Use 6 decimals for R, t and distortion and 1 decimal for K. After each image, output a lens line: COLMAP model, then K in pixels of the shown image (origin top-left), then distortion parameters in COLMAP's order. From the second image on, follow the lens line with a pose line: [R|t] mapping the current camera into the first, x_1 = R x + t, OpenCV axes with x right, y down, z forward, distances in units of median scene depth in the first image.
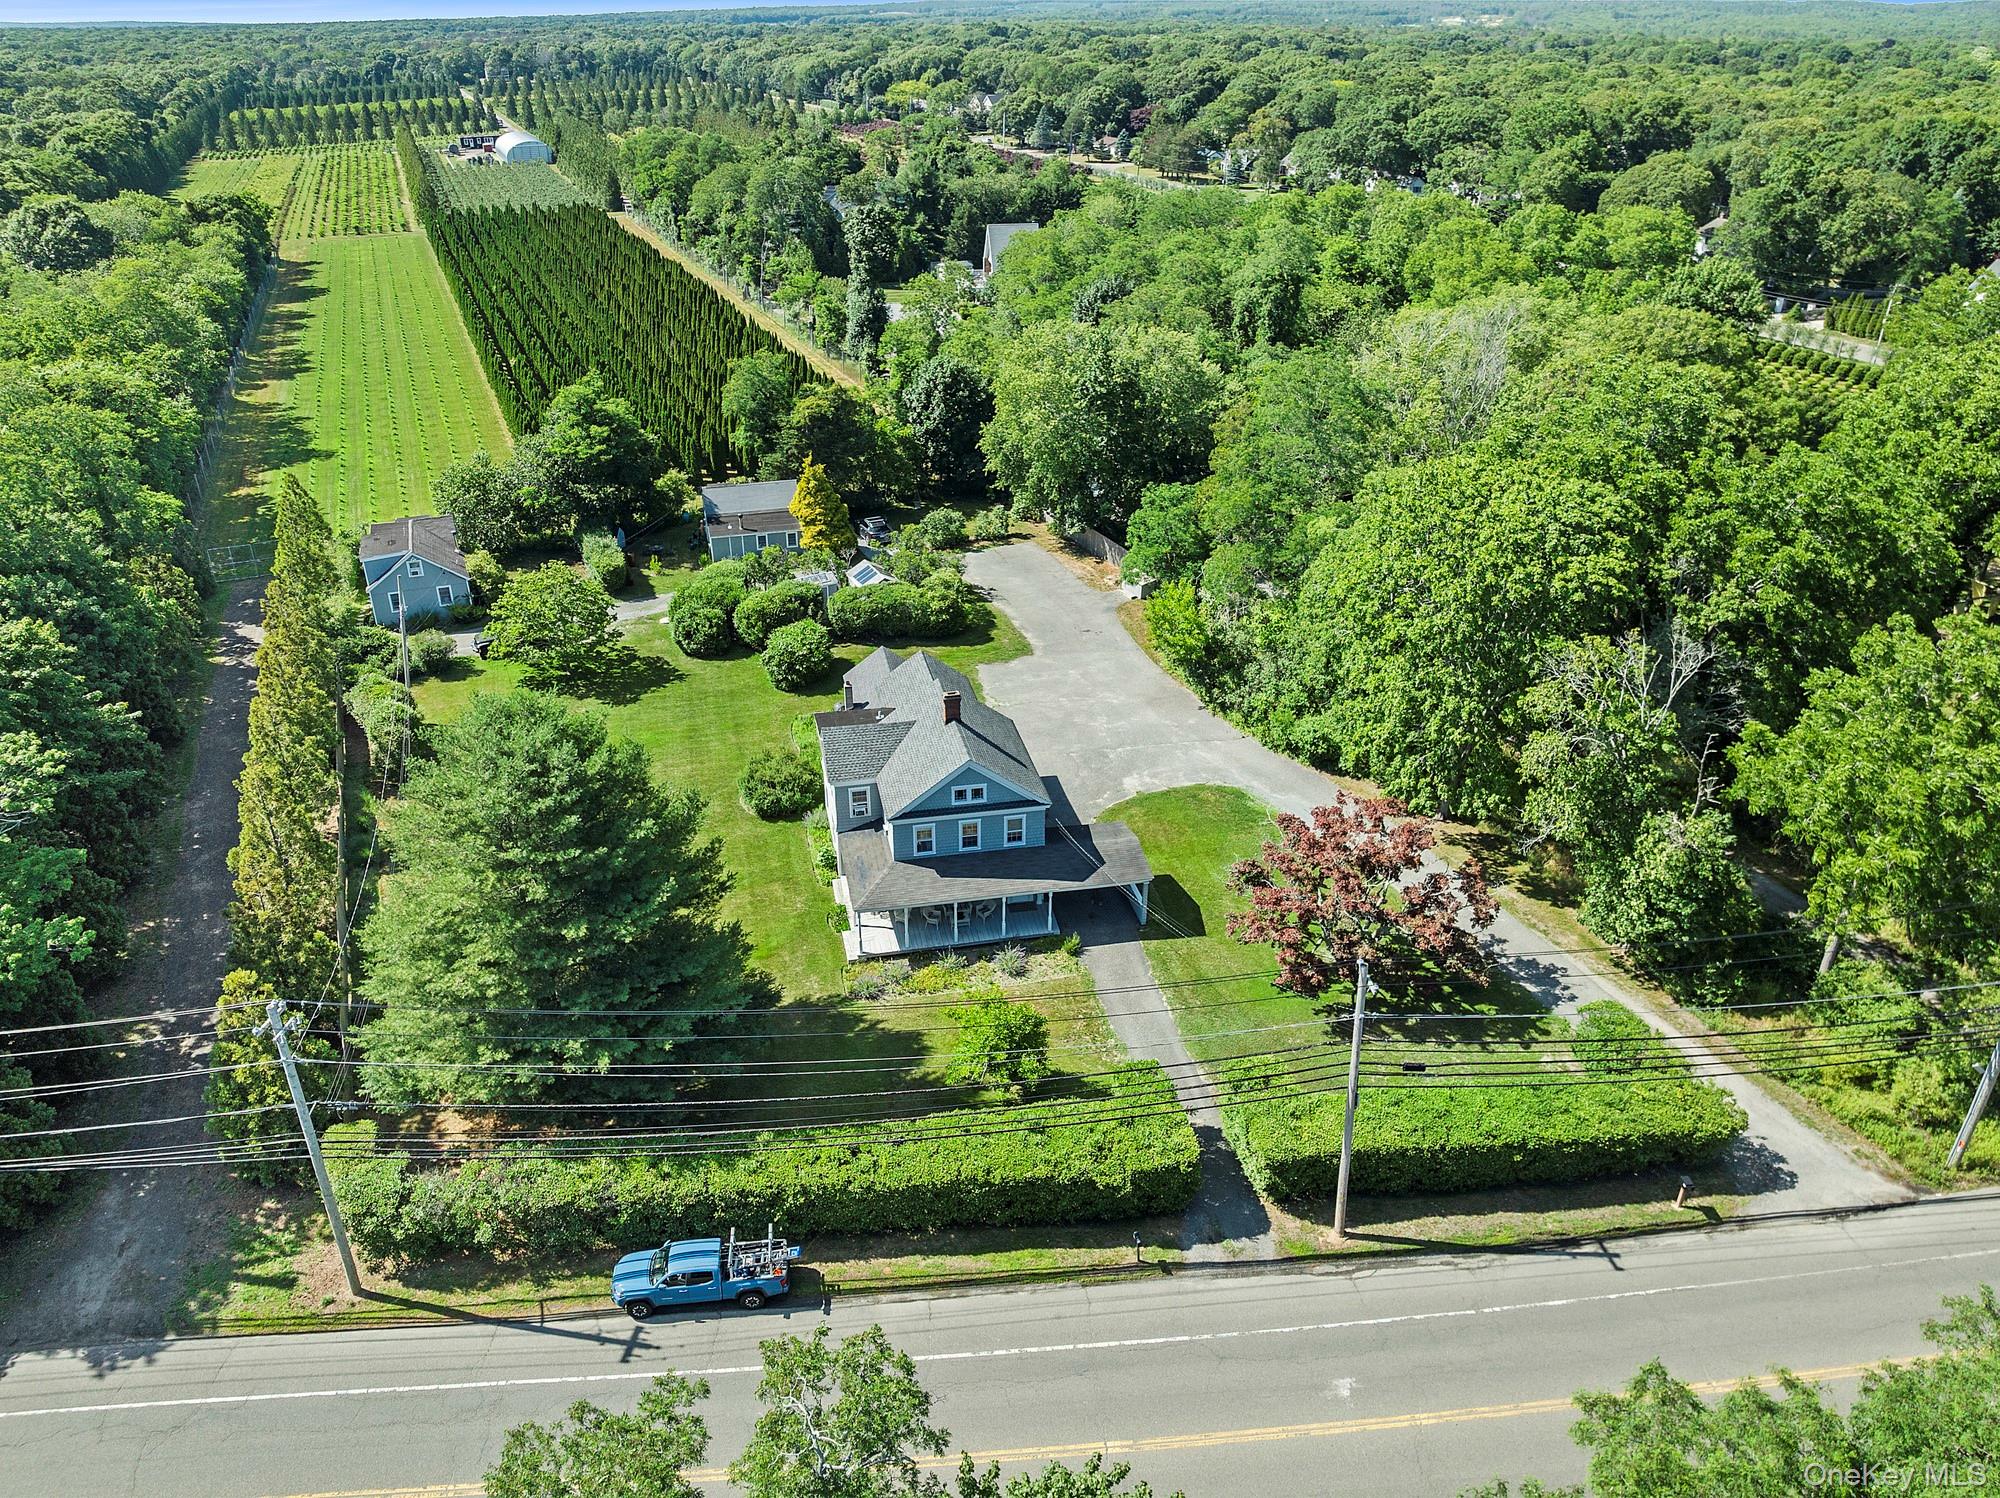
lens RADIAL K [[1418.9, 0, 993.0], [0, 1418.9, 759.7], [0, 0, 1]] dist [-0.024486, 0.000482]
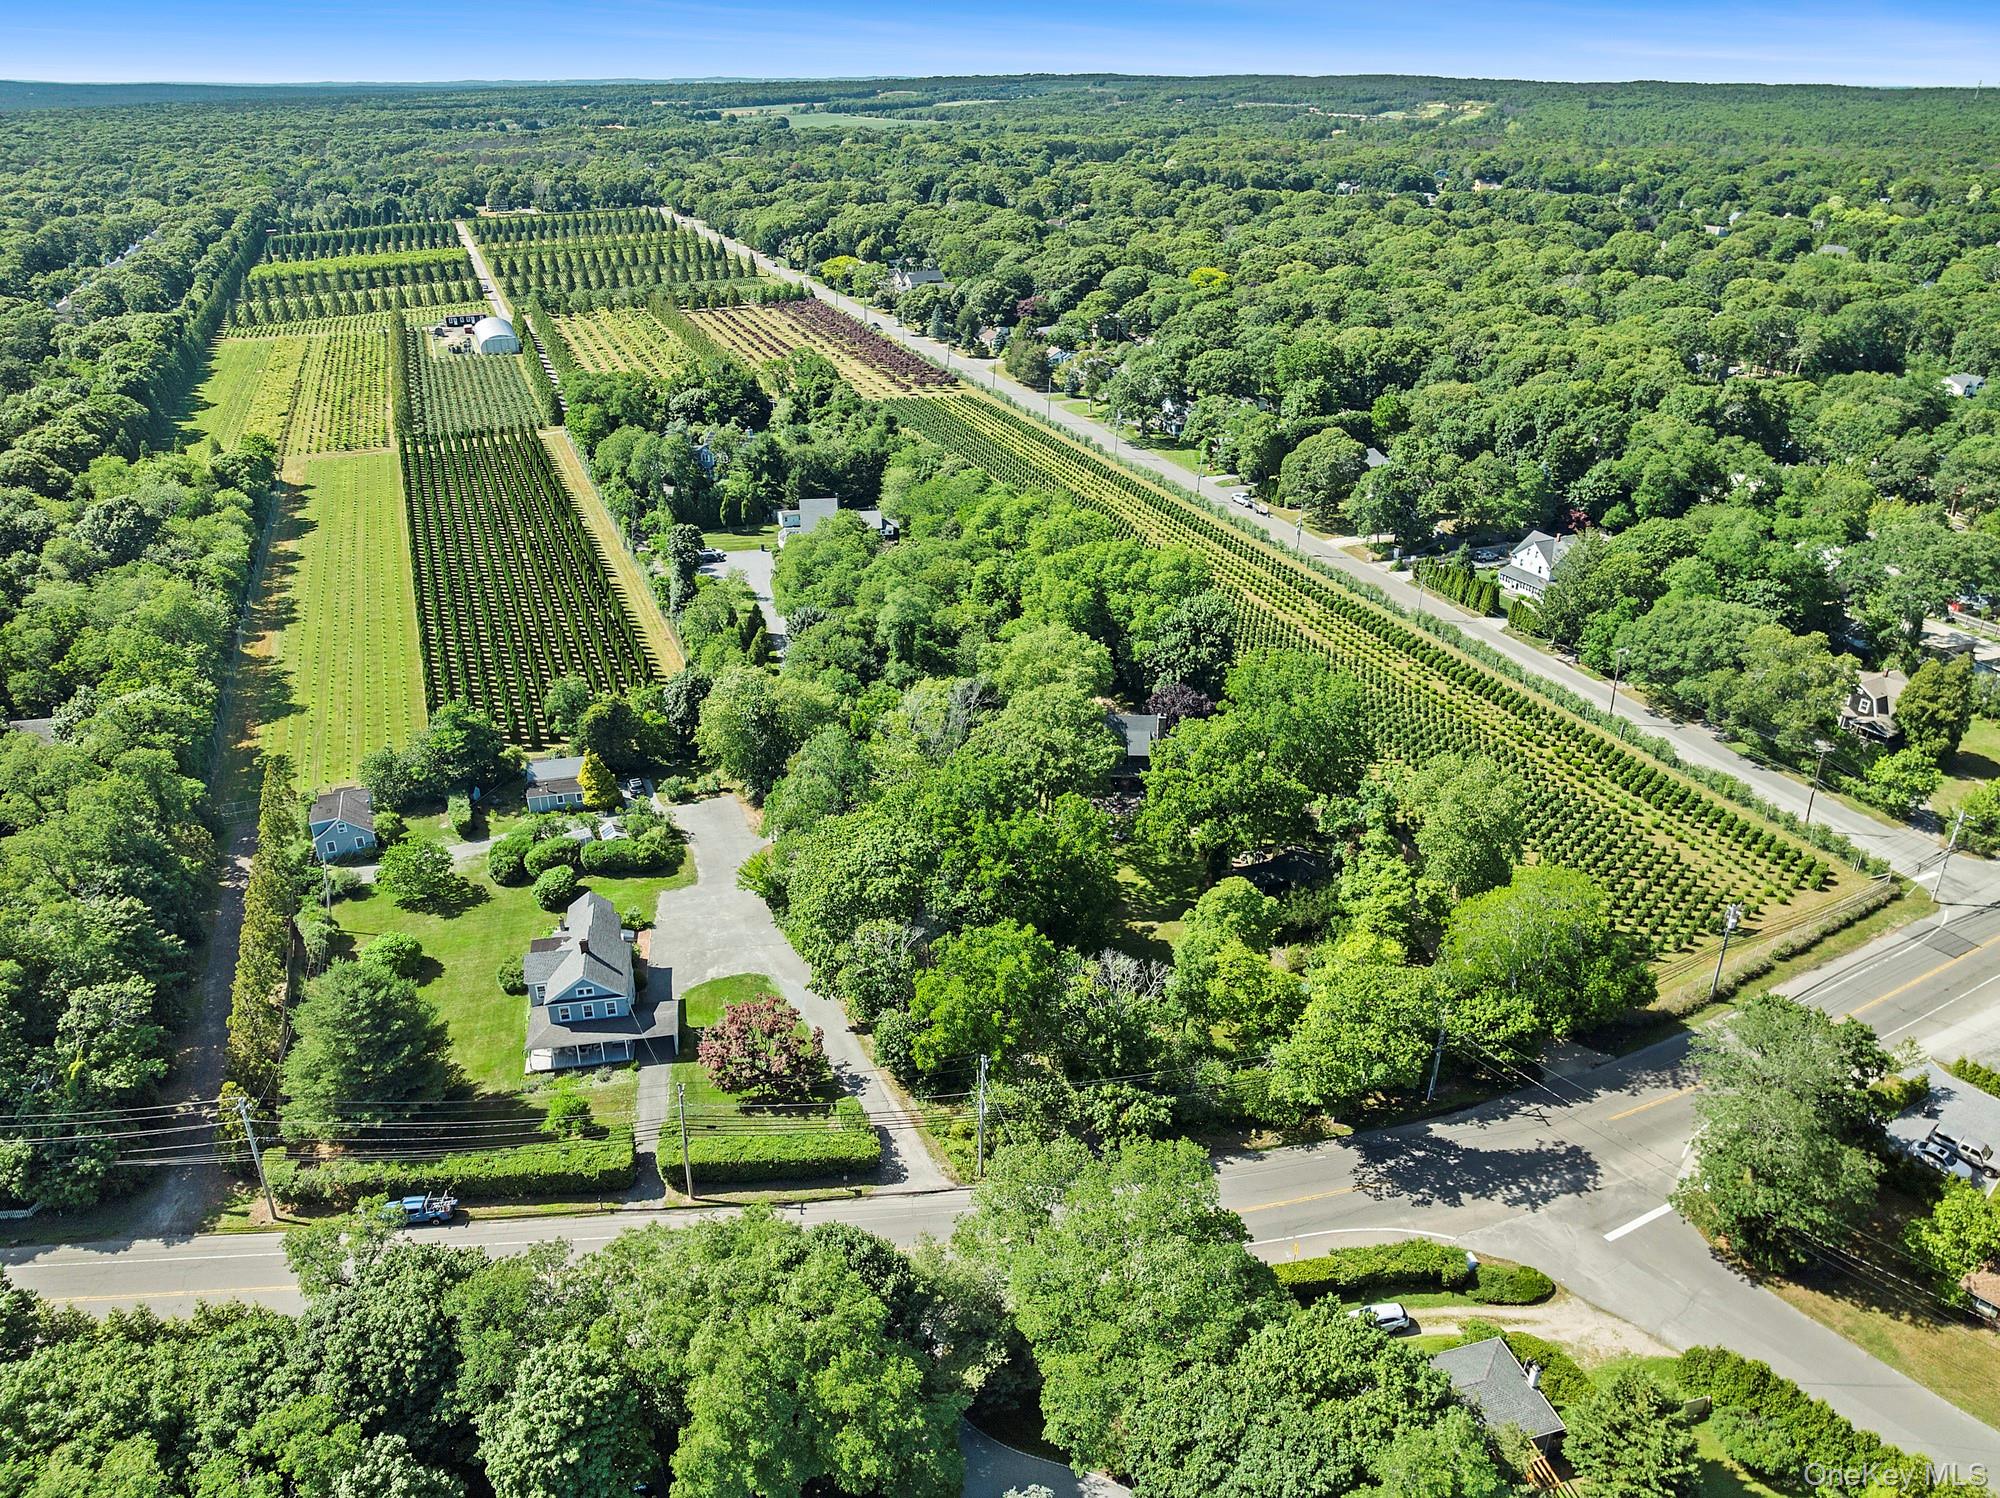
lens RADIAL K [[1418.9, 0, 993.0], [0, 1418.9, 759.7], [0, 0, 1]] dist [-0.024486, 0.000482]
pose [[0.999980, 0.001887, -0.006035, 0.582351], [-0.002134, 0.999149, -0.041189, -0.227052], [0.005952, 0.041201, 0.999133, -1.052609]]
